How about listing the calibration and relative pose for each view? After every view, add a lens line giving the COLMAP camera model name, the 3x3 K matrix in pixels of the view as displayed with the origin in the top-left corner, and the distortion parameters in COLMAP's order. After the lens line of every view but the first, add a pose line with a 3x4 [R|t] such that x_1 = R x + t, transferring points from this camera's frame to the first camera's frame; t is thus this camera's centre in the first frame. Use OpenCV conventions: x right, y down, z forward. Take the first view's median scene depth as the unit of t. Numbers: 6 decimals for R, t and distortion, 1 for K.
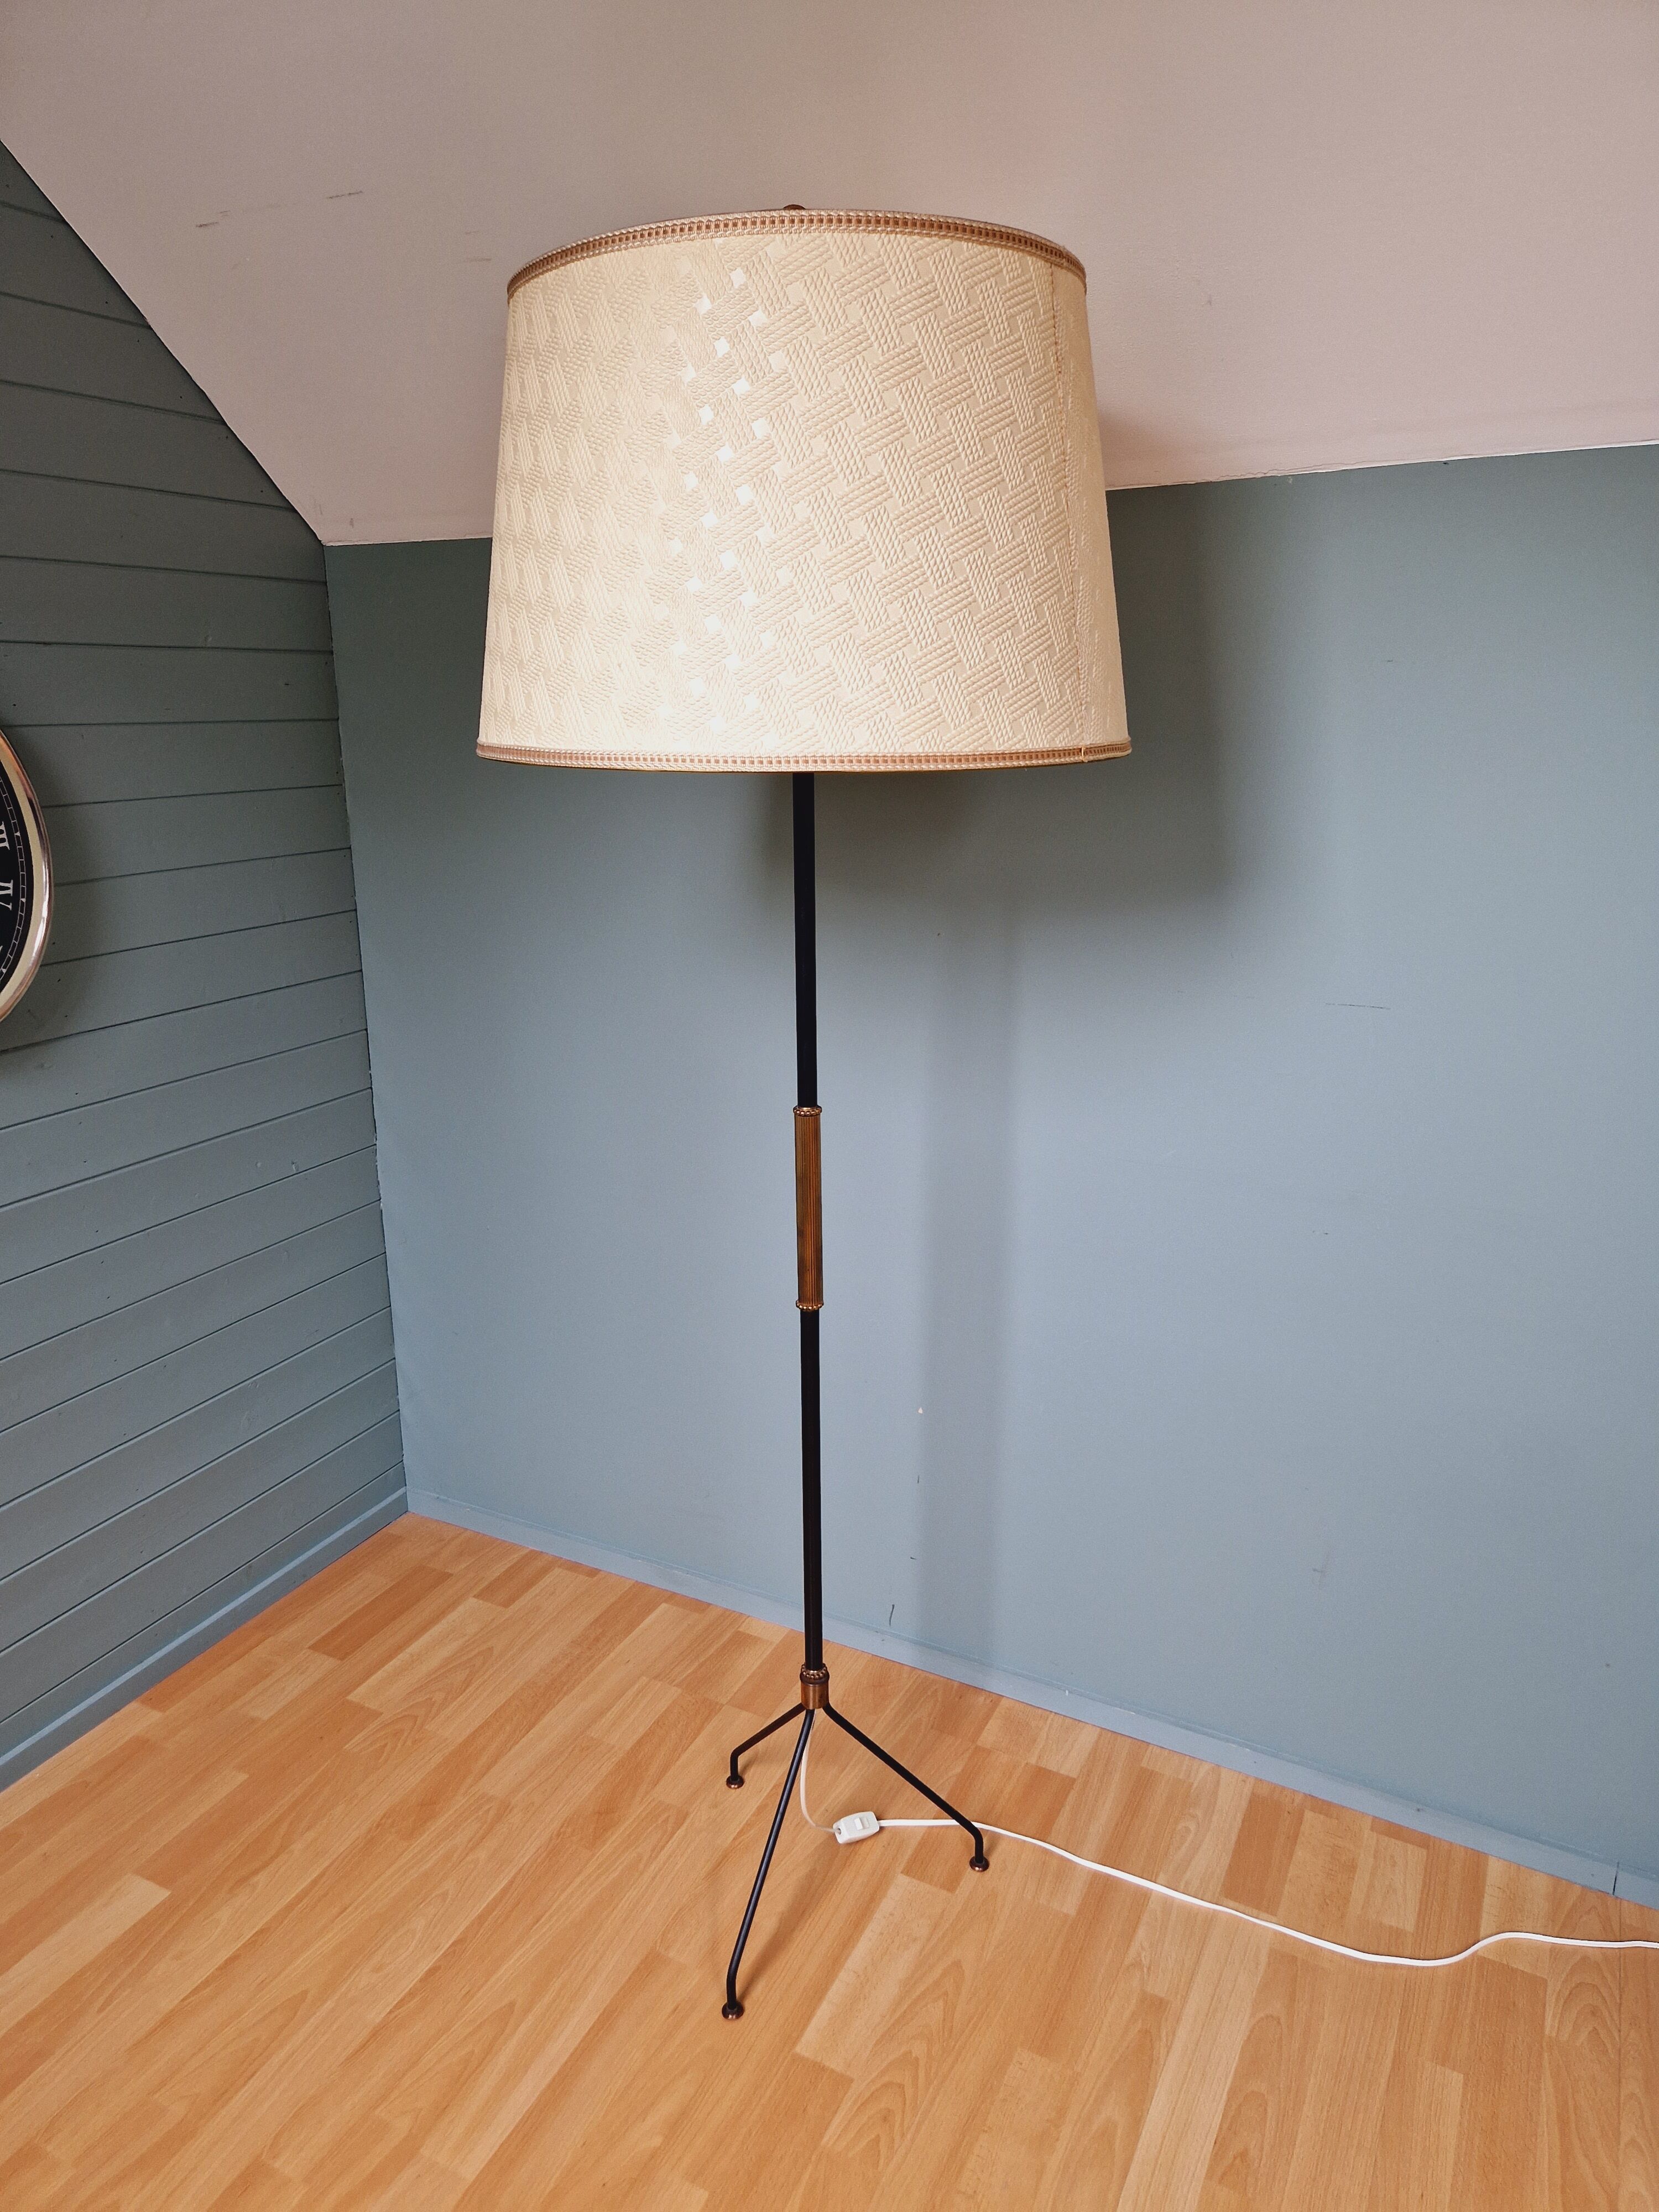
lens RADIAL K [[1480.1, 0, 821.8], [0, 1480.1, 1115.4], [0, 0, 1]] dist [0.071014, -0.058544]
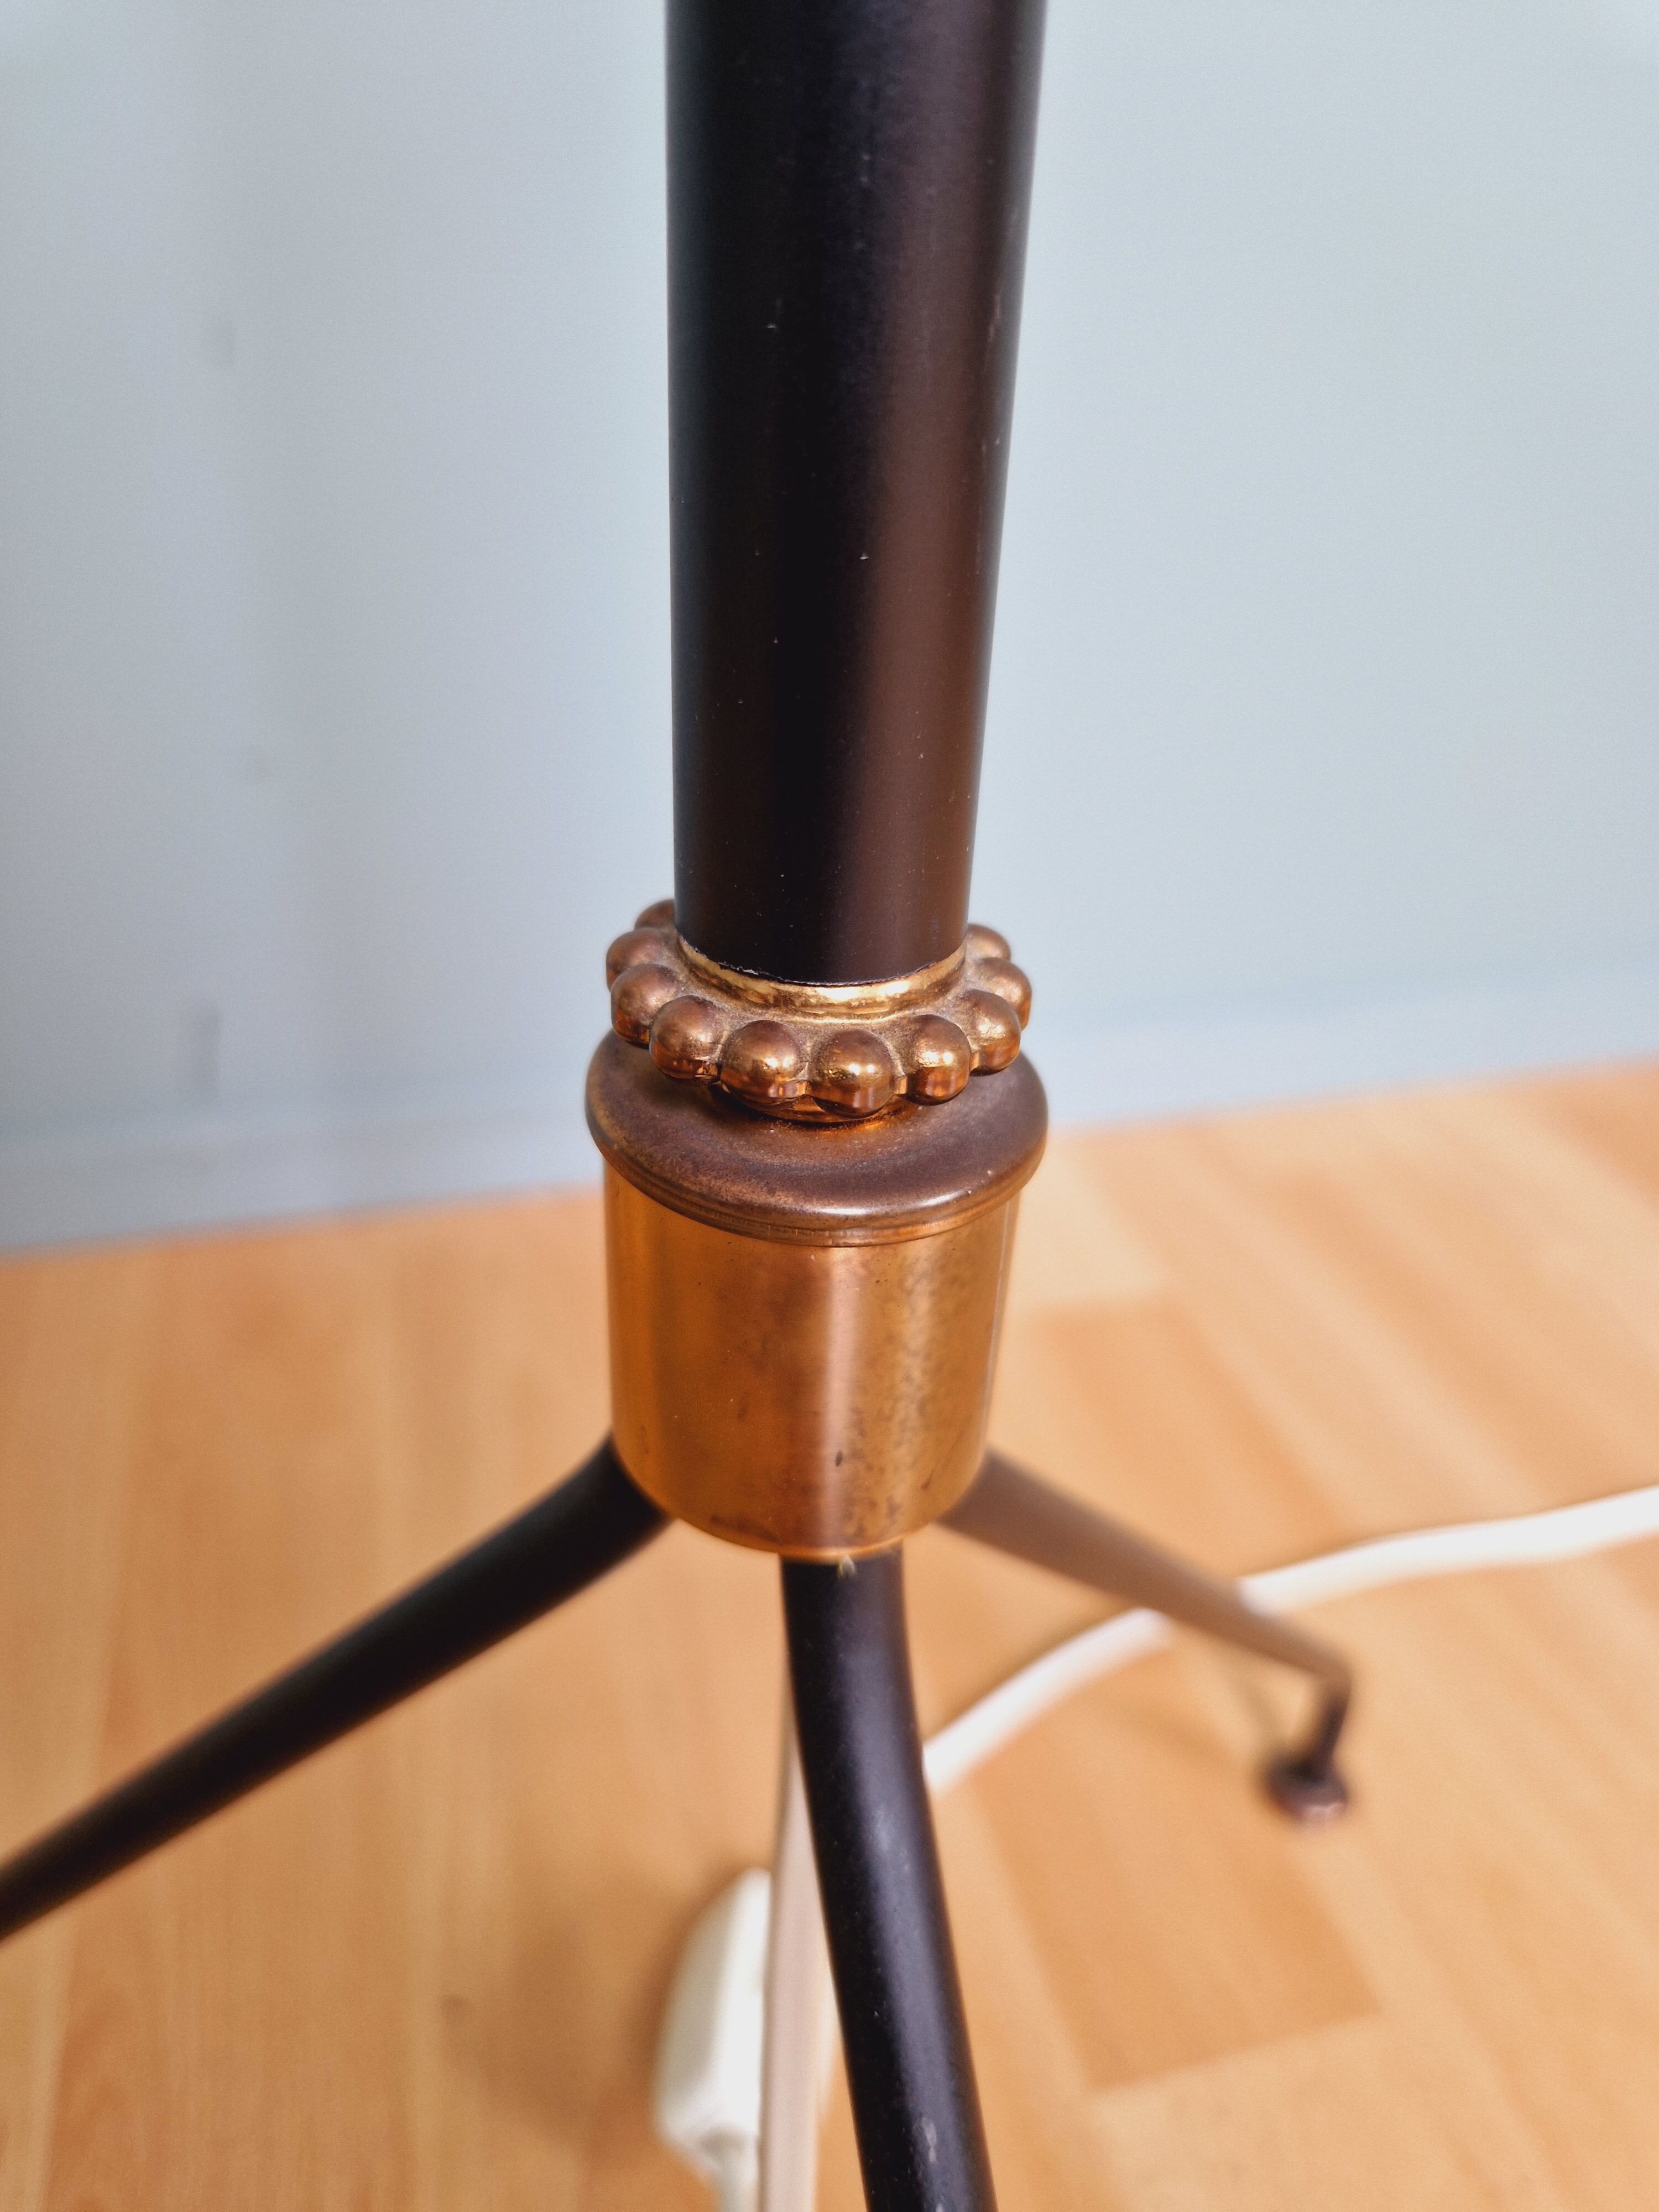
lens RADIAL K [[1480.1, 0, 833.7], [0, 1480.1, 1088.5], [0, 0, 1]] dist [0.071014, -0.058544]
pose [[0.736897, -0.305263, 0.603156, -0.039196], [0.149215, 0.943679, 0.295304, 0.332636], [-0.659331, -0.127608, 0.740944, 0.887469]]
